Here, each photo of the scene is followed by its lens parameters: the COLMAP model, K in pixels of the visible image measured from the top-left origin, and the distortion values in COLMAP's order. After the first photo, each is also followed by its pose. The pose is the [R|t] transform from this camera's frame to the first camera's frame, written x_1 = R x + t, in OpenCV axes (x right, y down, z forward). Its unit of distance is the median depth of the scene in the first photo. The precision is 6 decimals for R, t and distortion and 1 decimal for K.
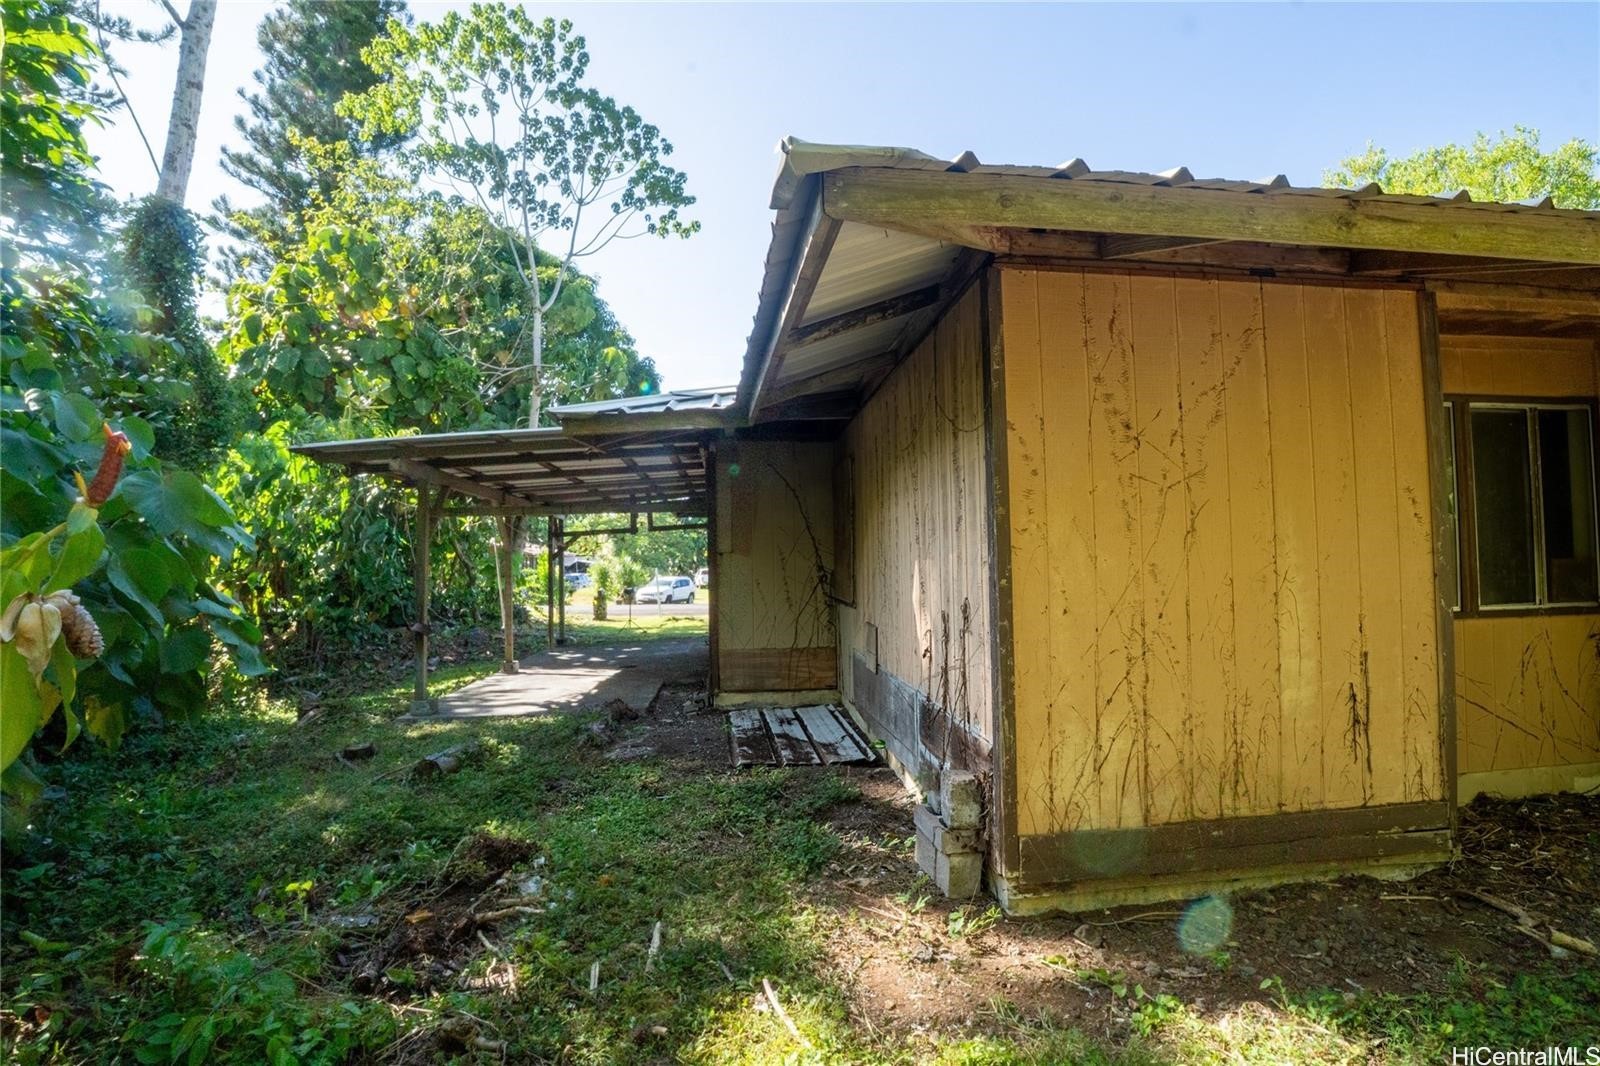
lens RADIAL K [[698.0, 0, 800.6], [0, 698.0, 534.4], [0, 0, 1]] dist [-0.001030, -0.000071]
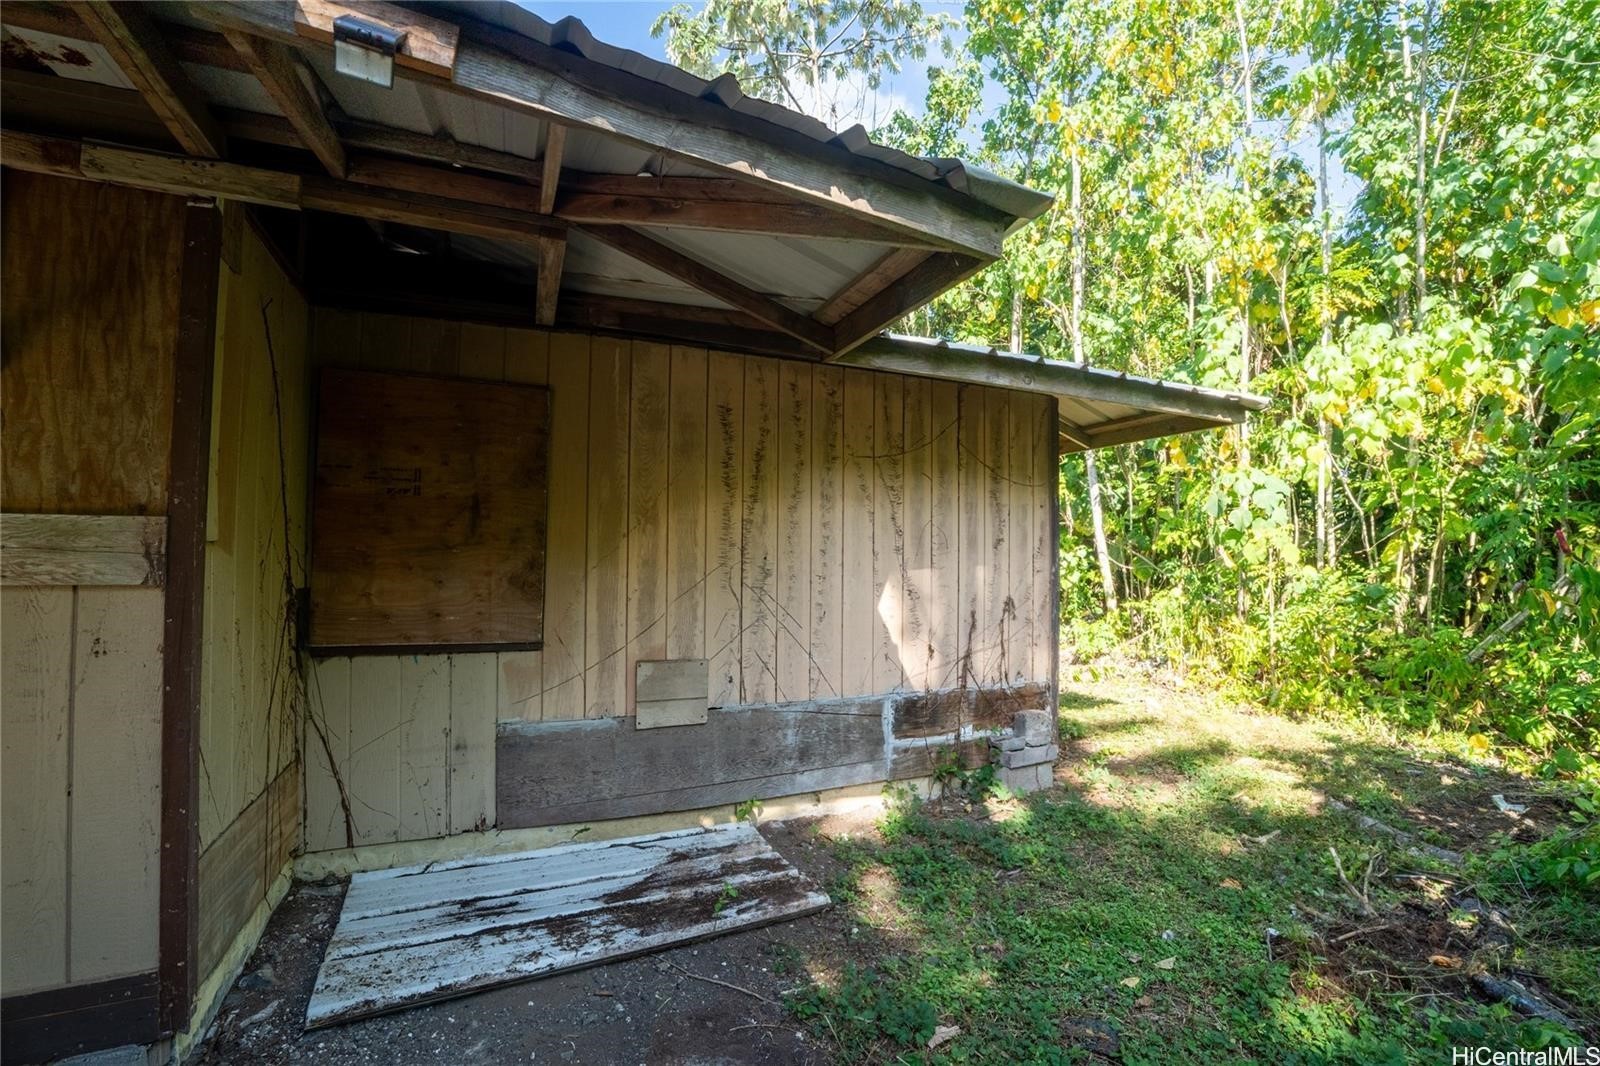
lens RADIAL K [[698.0, 0, 799.1], [0, 698.0, 541.8], [0, 0, 1]] dist [-0.001030, -0.000071]
pose [[-0.259908, 0.017047, 0.965483, -0.649940], [-0.046224, 0.998478, -0.030073, 0.025713], [-0.964526, -0.052444, -0.258725, 1.128267]]
